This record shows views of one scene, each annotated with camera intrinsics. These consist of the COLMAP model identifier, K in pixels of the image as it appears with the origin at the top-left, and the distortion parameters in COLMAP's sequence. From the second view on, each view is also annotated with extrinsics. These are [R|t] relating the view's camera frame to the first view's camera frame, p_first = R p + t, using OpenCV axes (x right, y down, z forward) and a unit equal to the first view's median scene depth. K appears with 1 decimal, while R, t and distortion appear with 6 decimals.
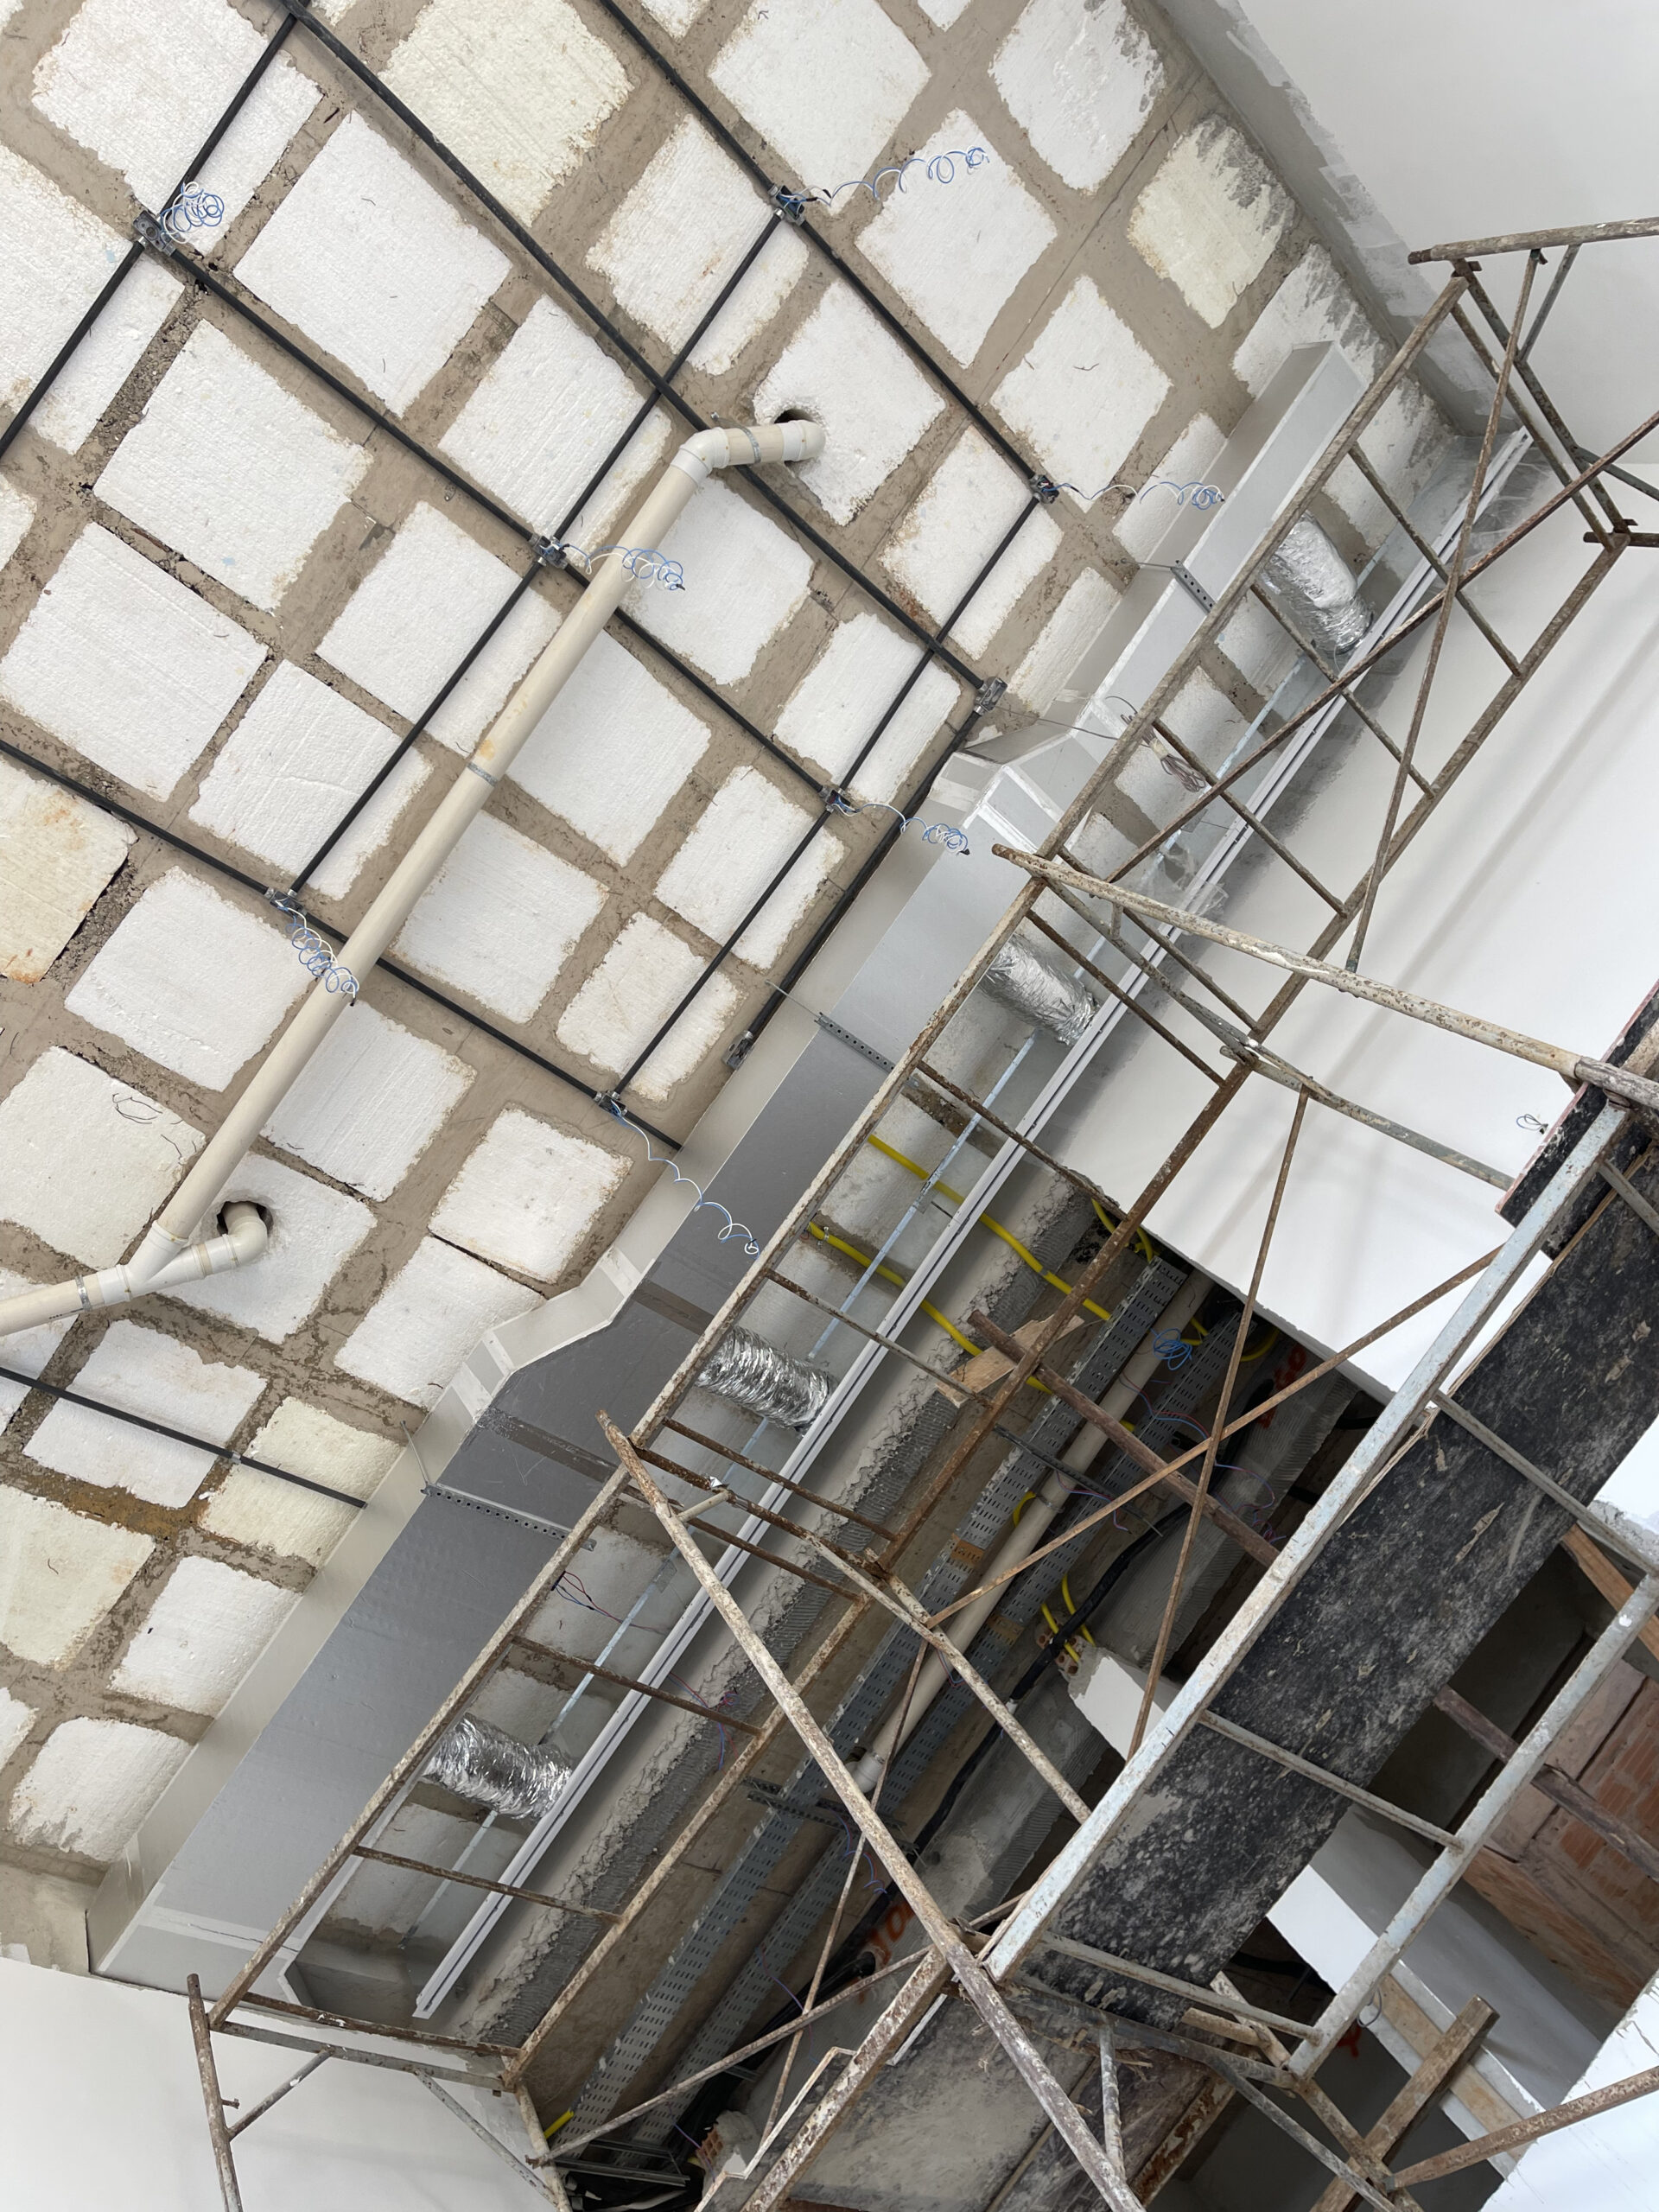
lens RADIAL K [[1638.6, 0, 829.5], [0, 1638.6, 1106.0], [0, 0, 1]] dist [0.080923, -0.112255]
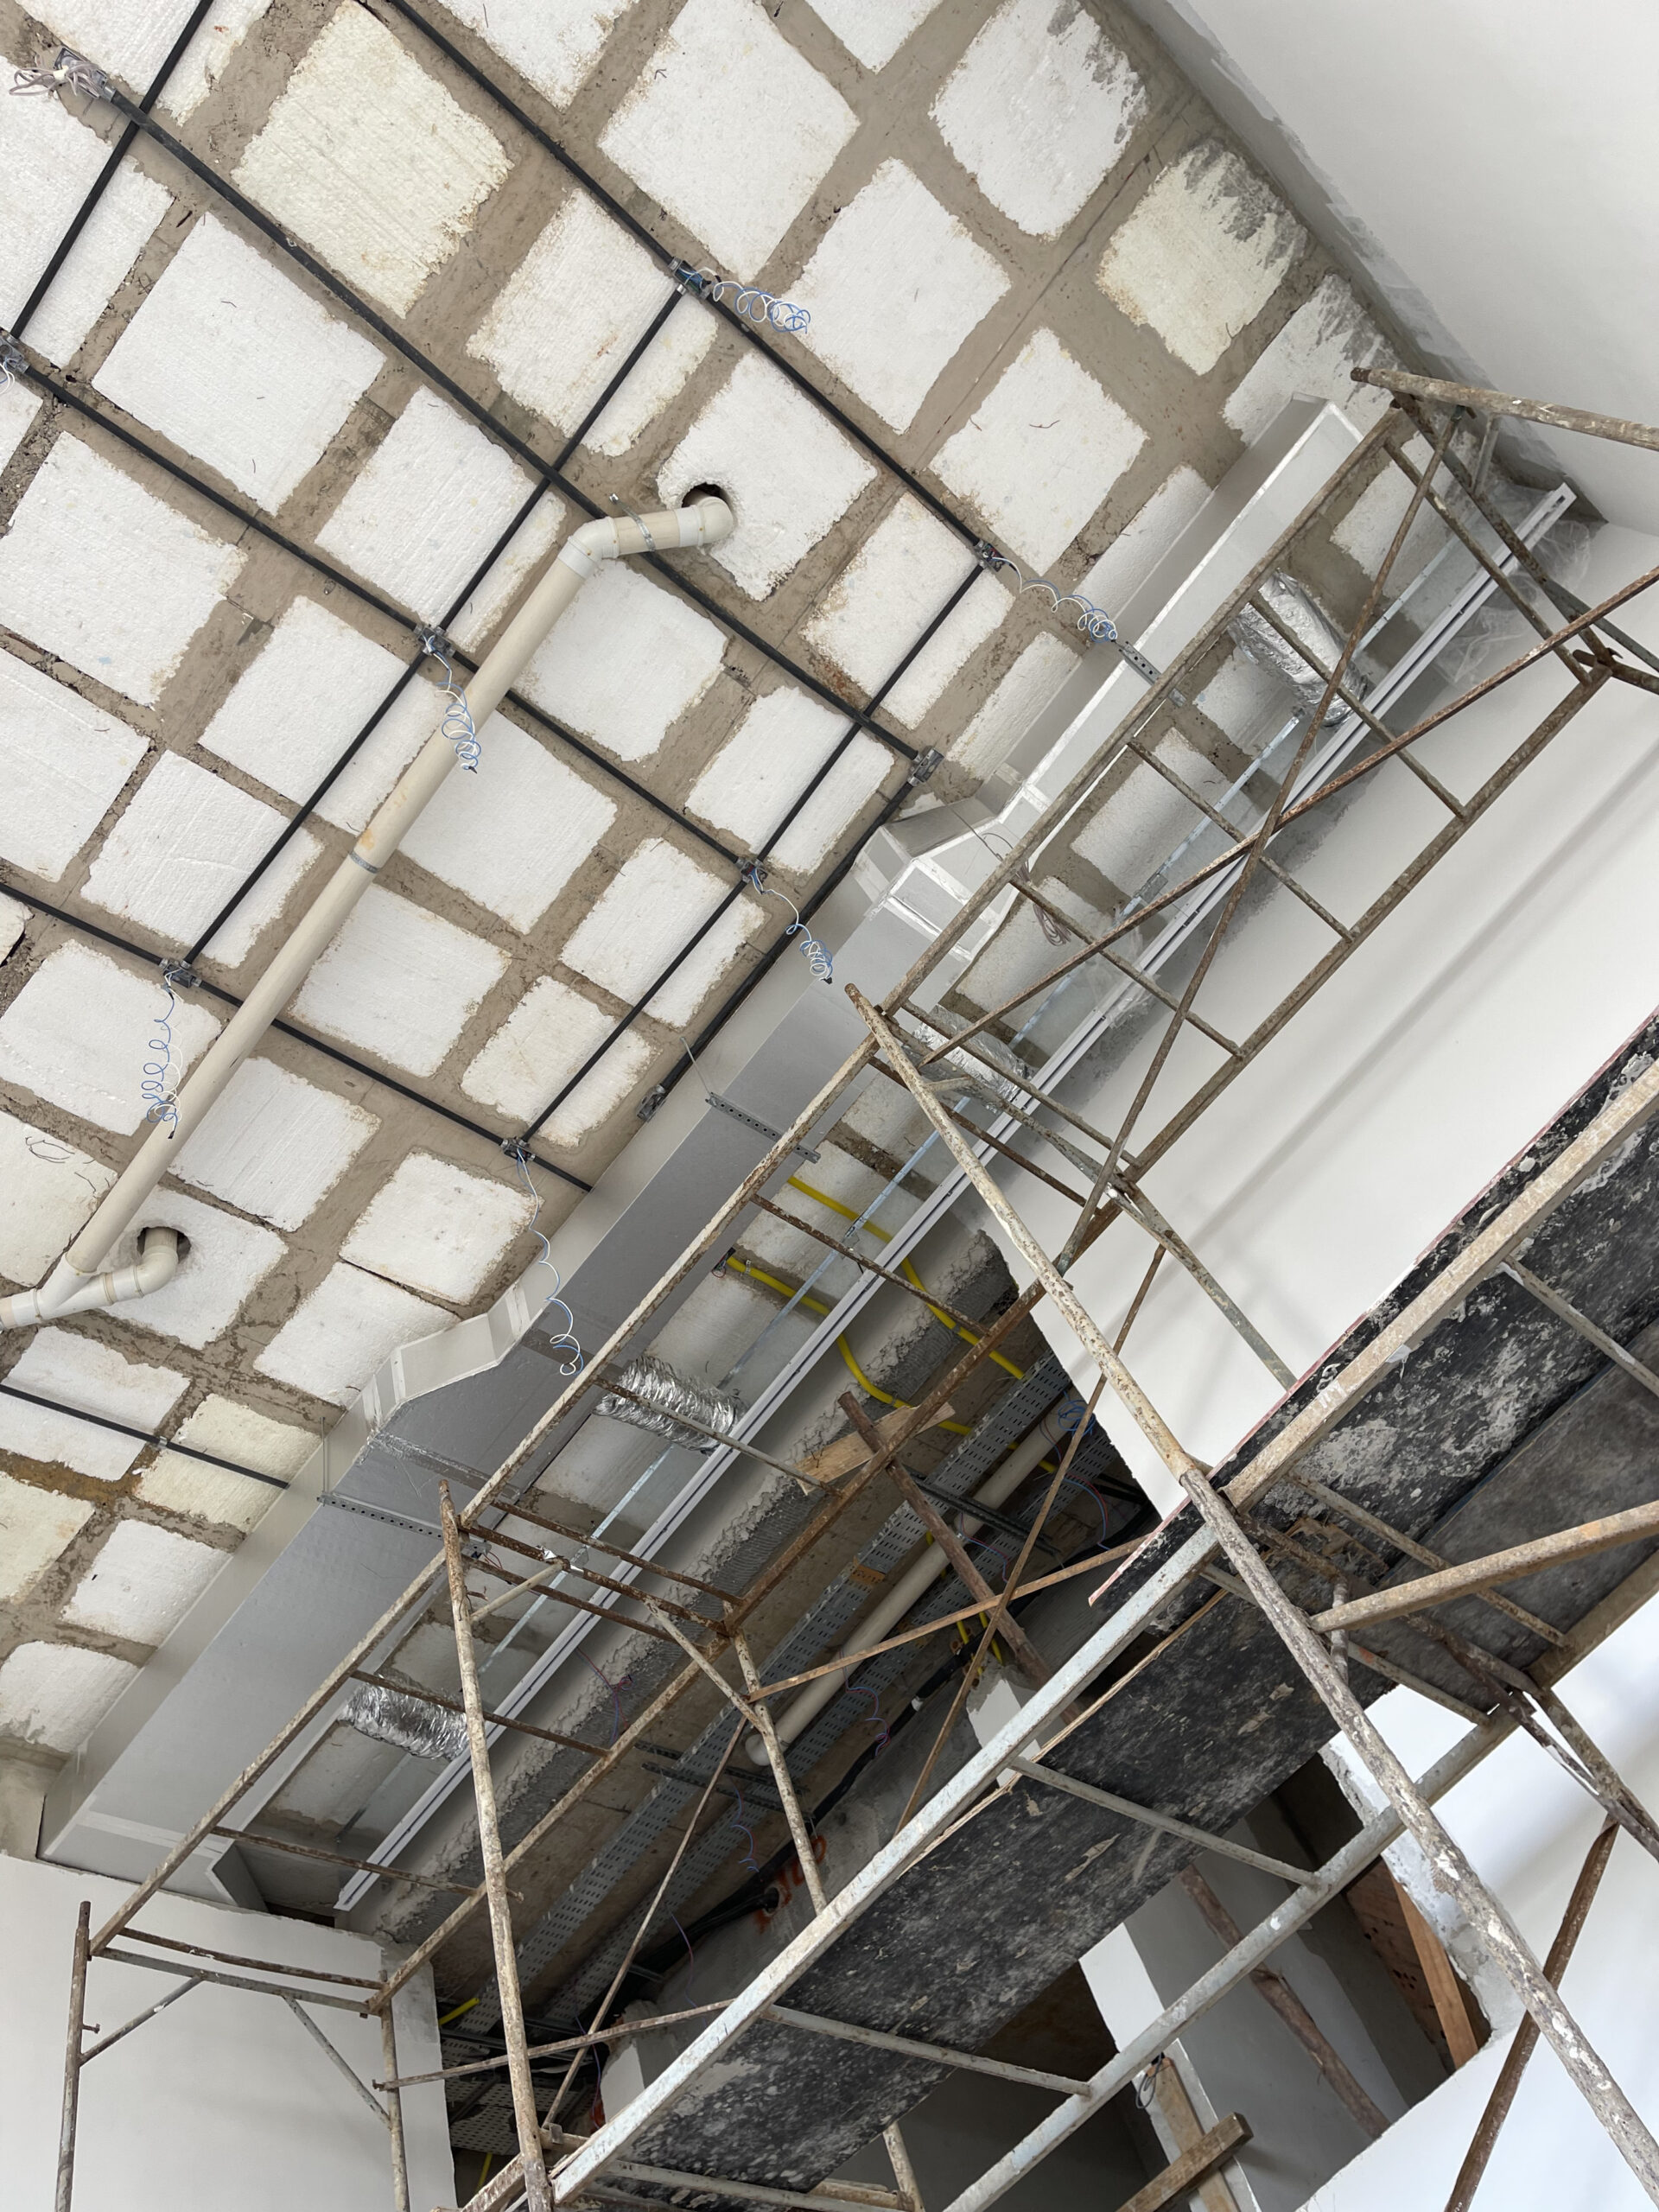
lens RADIAL K [[1638.2, 0, 819.4], [0, 1638.2, 1096.7], [0, 0, 1]] dist [0.073748, -0.100166]
pose [[0.985661, 0.095283, -0.139261, 0.203656], [-0.074120, 0.985911, 0.149954, -0.214414], [0.151587, -0.137482, 0.978836, 0.029269]]
